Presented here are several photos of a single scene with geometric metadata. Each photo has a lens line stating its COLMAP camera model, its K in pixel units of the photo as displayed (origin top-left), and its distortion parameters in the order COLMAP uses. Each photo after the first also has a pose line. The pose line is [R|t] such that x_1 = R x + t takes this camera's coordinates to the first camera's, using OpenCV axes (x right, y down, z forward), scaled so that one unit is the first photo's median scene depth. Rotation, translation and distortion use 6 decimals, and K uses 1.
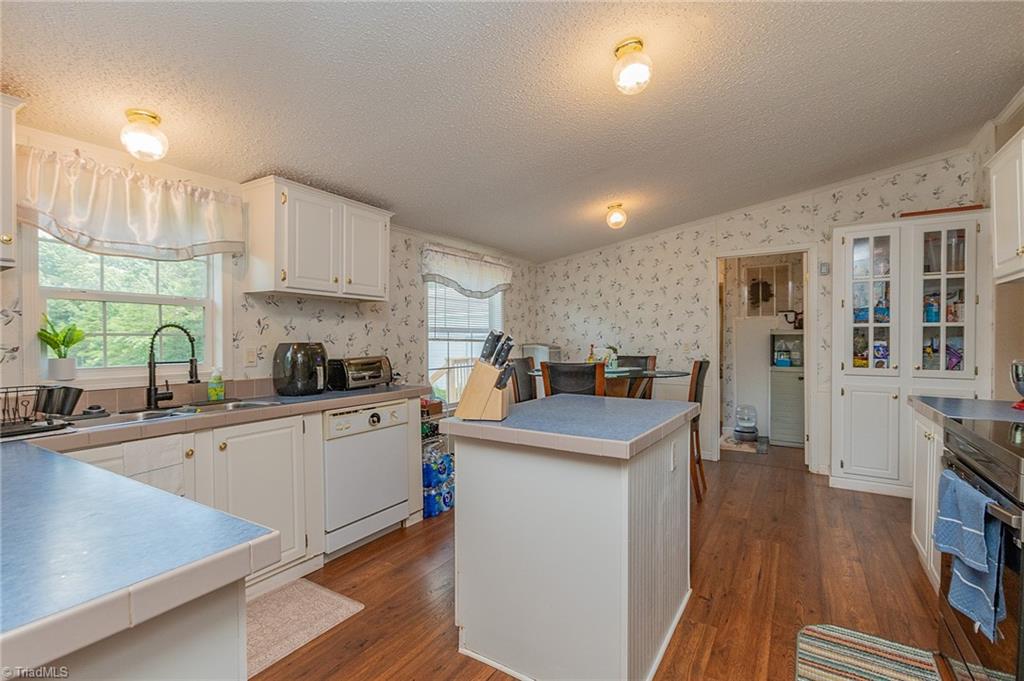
lens RADIAL K [[465.0, 0, 512.4], [0, 465.0, 342.3], [0, 0, 1]] dist [0.023023, -0.012131]
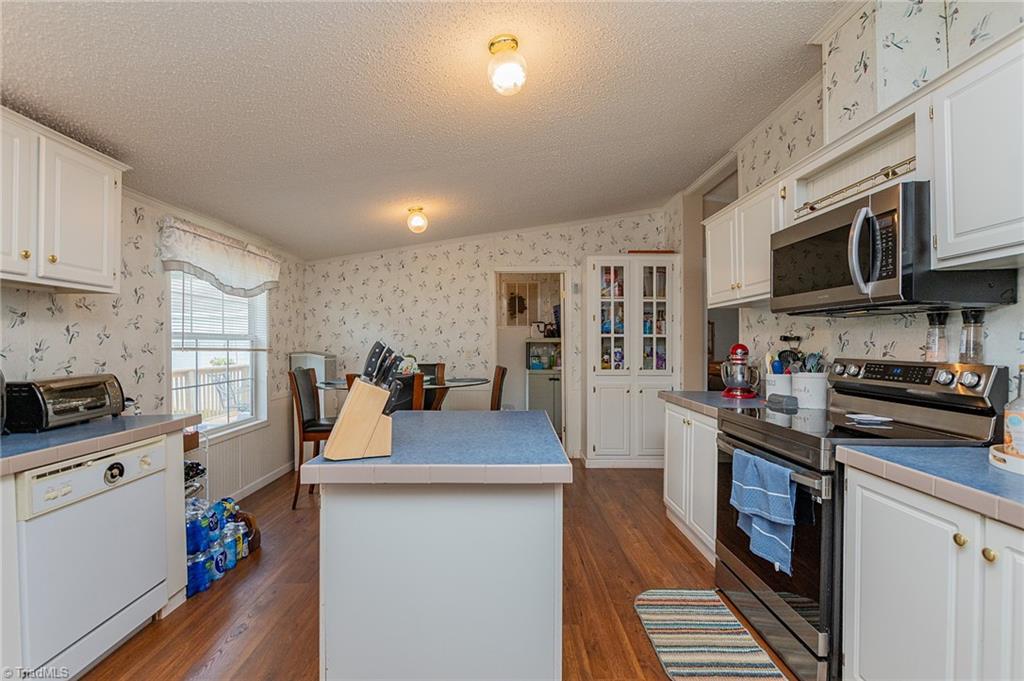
lens RADIAL K [[453.6, 0, 509.9], [0, 453.6, 343.6], [0, 0, 1]] dist [0.002056, -0.000309]
pose [[0.843209, 0.000272, 0.537585, -0.147057], [0.004689, 0.999958, -0.007861, -0.007706], [-0.537565, 0.009149, 0.843173, 0.136600]]
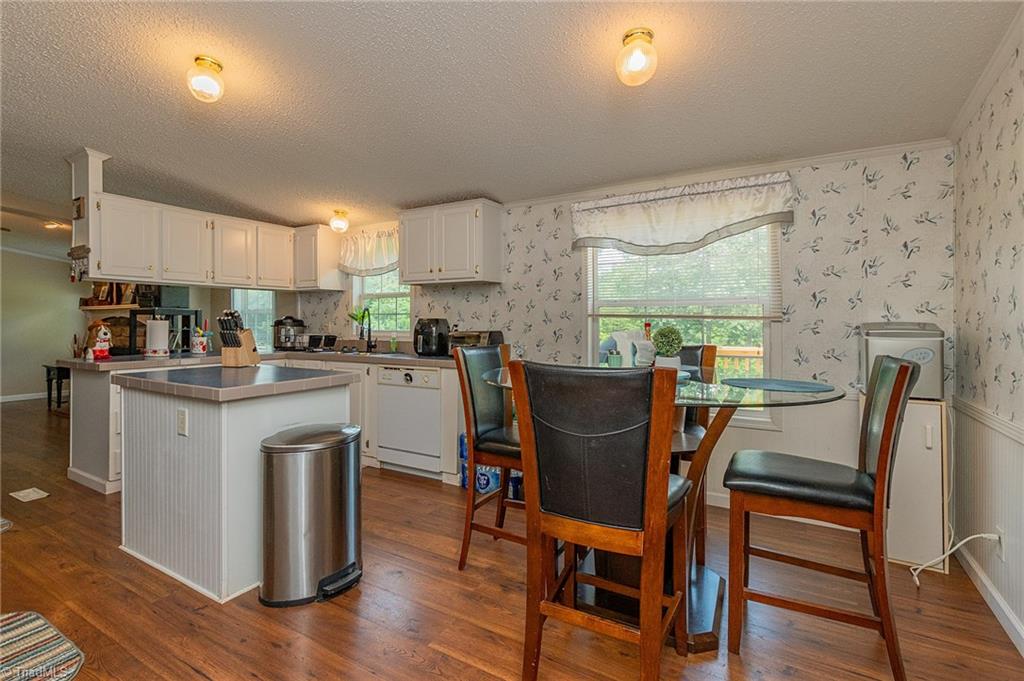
lens RADIAL K [[483.7, 0, 483.8], [0, 483.7, 319.6], [0, 0, 1]] dist [0.000455, -0.000233]
pose [[0.008648, 0.004835, -0.999951, 0.902157], [-0.003128, 0.999984, 0.004808, -0.002712], [0.999958, 0.003086, 0.008663, 1.038354]]
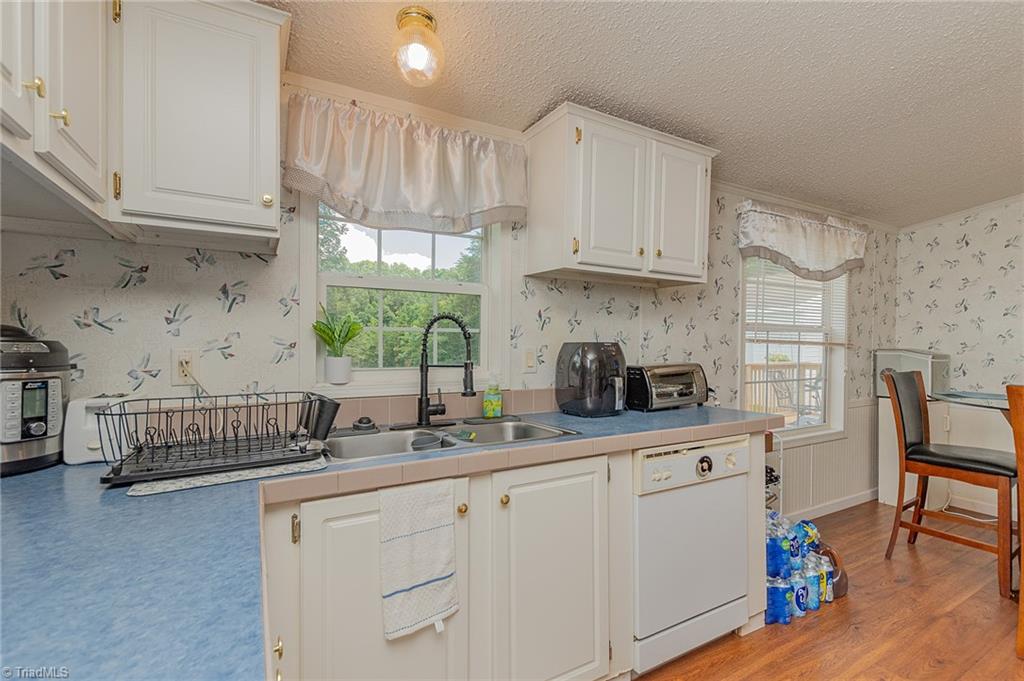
lens RADIAL K [[466.8, 0, 518.5], [0, 466.8, 346.5], [0, 0, 1]] dist [0.012956, -0.000189]
pose [[0.883165, 0.018731, -0.468688, -0.194329], [-0.016004, 0.999824, 0.009800, 0.001850], [0.468789, -0.001154, 0.883310, 0.282452]]
